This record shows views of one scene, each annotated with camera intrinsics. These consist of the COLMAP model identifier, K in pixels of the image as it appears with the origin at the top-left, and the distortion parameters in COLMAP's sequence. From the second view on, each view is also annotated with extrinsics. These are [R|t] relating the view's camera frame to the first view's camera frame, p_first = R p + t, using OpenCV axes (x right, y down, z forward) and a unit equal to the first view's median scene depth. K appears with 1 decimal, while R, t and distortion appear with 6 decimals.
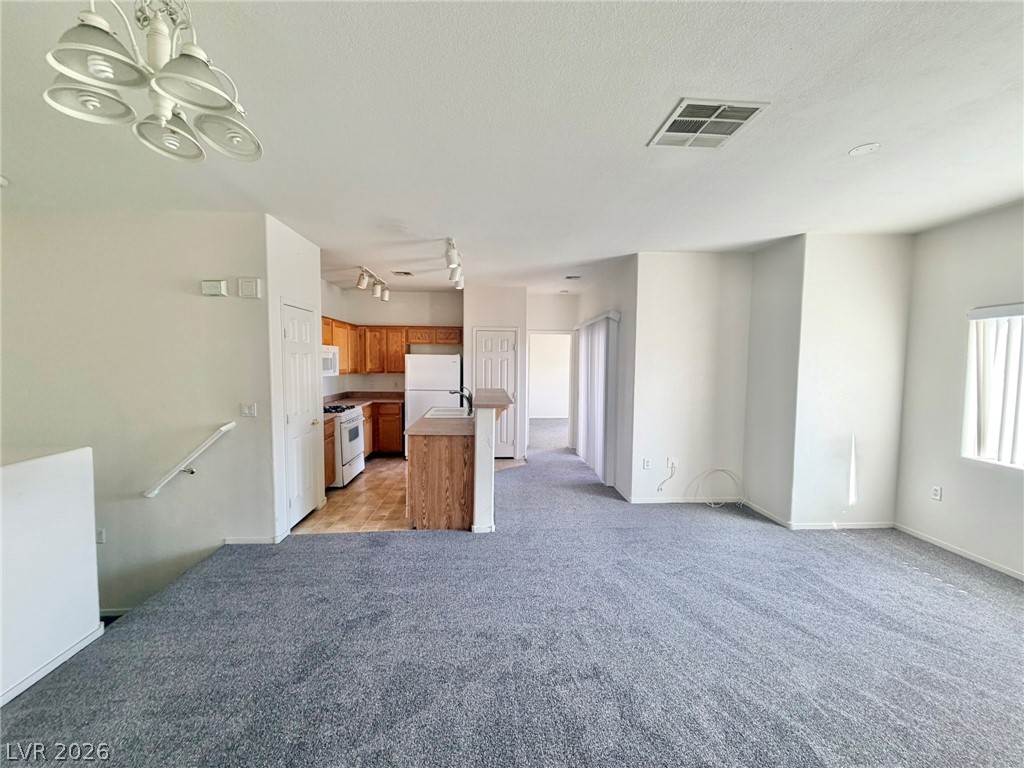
lens RADIAL K [[406.7, 0, 508.4], [0, 406.7, 385.9], [0, 0, 1]] dist [0.000341, 0.000019]
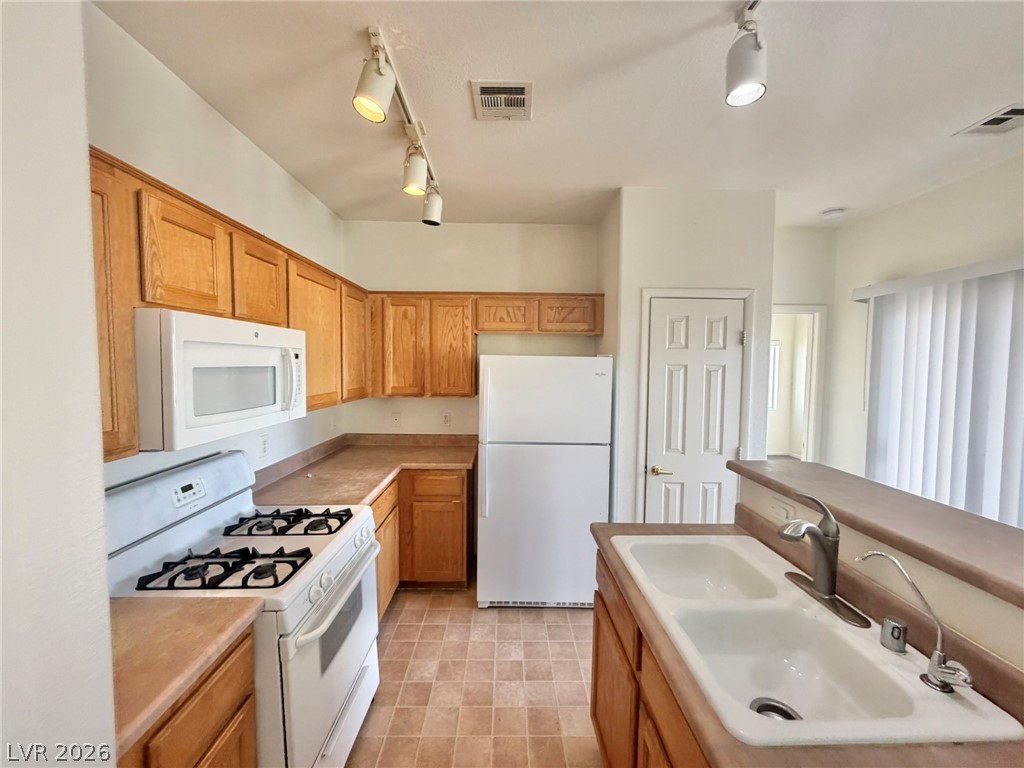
lens RADIAL K [[406.7, 0, 512.4], [0, 406.7, 385.7], [0, 0, 1]] dist [0.000341, 0.000019]
pose [[0.999524, 0.002345, -0.030749, -0.196532], [-0.002626, 0.999955, -0.009110, -0.040832], [0.030726, 0.009186, 0.999486, 0.558509]]
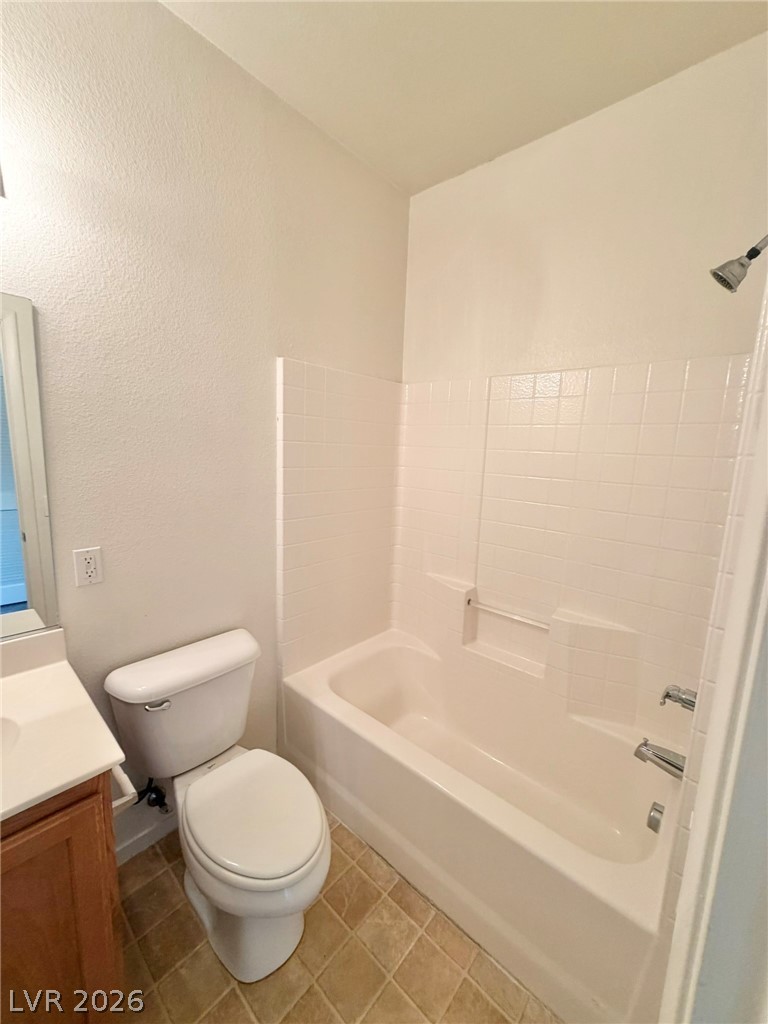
lens RADIAL K [[406.7, 0, 382.3], [0, 406.7, 512.7], [0, 0, 1]] dist [0.000341, 0.000019]
pose [[-0.713814, -0.138695, 0.686465, -0.376770], [0.006177, 0.978909, 0.204204, -0.048099], [-0.700308, 0.150004, -0.697902, 0.981168]]
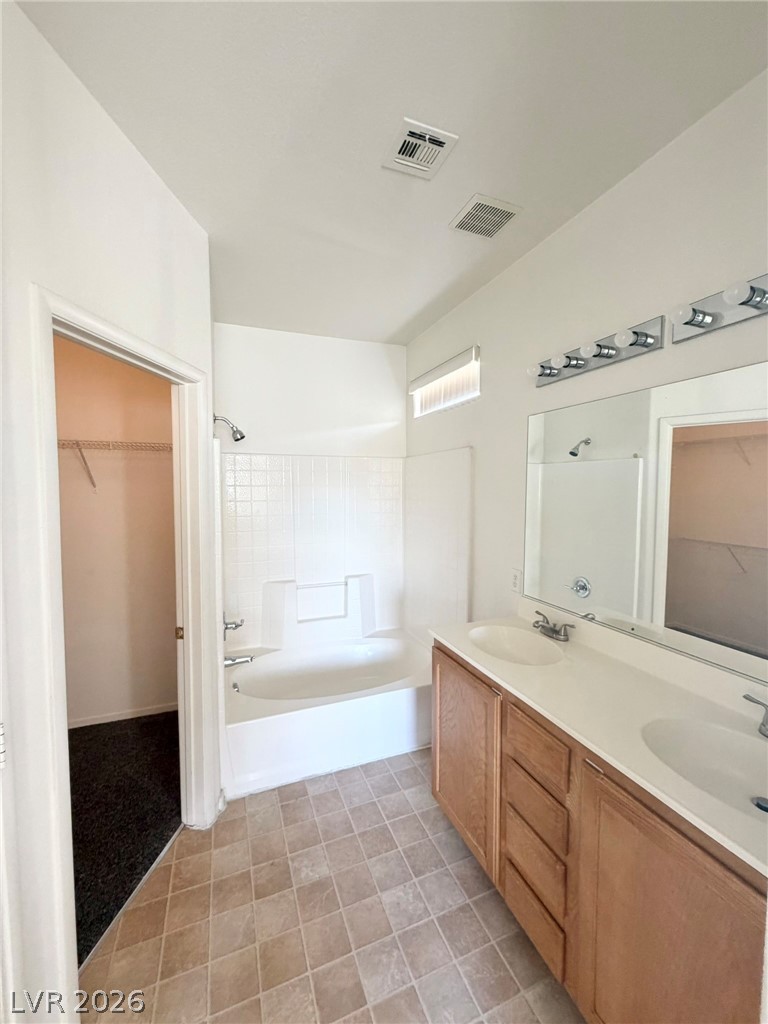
lens RADIAL K [[406.7, 0, 384.6], [0, 406.7, 510.8], [0, 0, 1]] dist [0.000341, 0.000019]
pose [[0.333524, 0.039988, -0.941893, -0.029487], [-0.052326, 0.998345, 0.023856, -0.050111], [0.941288, 0.041329, 0.335065, 0.827402]]
